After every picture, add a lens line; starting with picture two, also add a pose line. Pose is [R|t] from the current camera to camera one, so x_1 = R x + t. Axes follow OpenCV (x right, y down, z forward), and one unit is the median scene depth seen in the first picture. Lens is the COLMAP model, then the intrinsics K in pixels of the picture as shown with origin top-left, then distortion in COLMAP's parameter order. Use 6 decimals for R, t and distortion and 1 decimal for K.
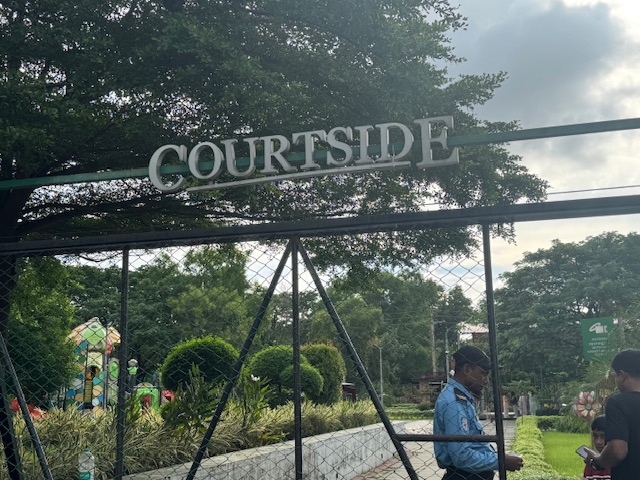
lens RADIAL K [[817.9, 0, 320.0], [0, 817.9, 240.0], [0, 0, 1]] dist [0.003826, 0.008573]
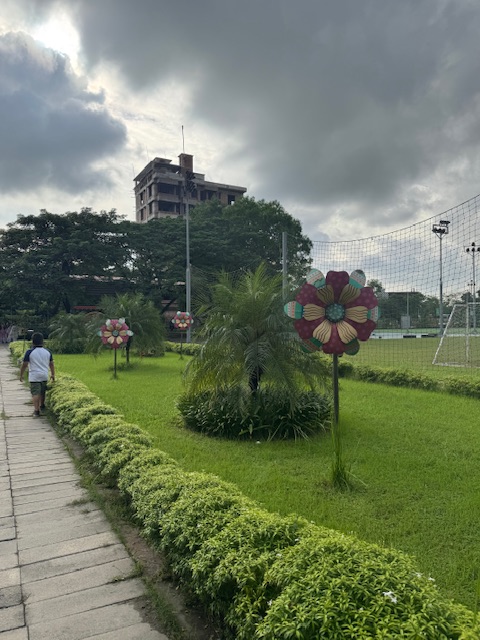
lens RADIAL K [[444.0, 0, 240.0], [0, 444.0, 320.0], [0, 0, 1]] dist [0.073061, -0.101768]
pose [[0.738954, 0.006046, 0.673729, 0.029736], [-0.126771, 0.983347, 0.130219, 0.041399], [-0.661722, -0.181635, 0.727415, 0.215613]]
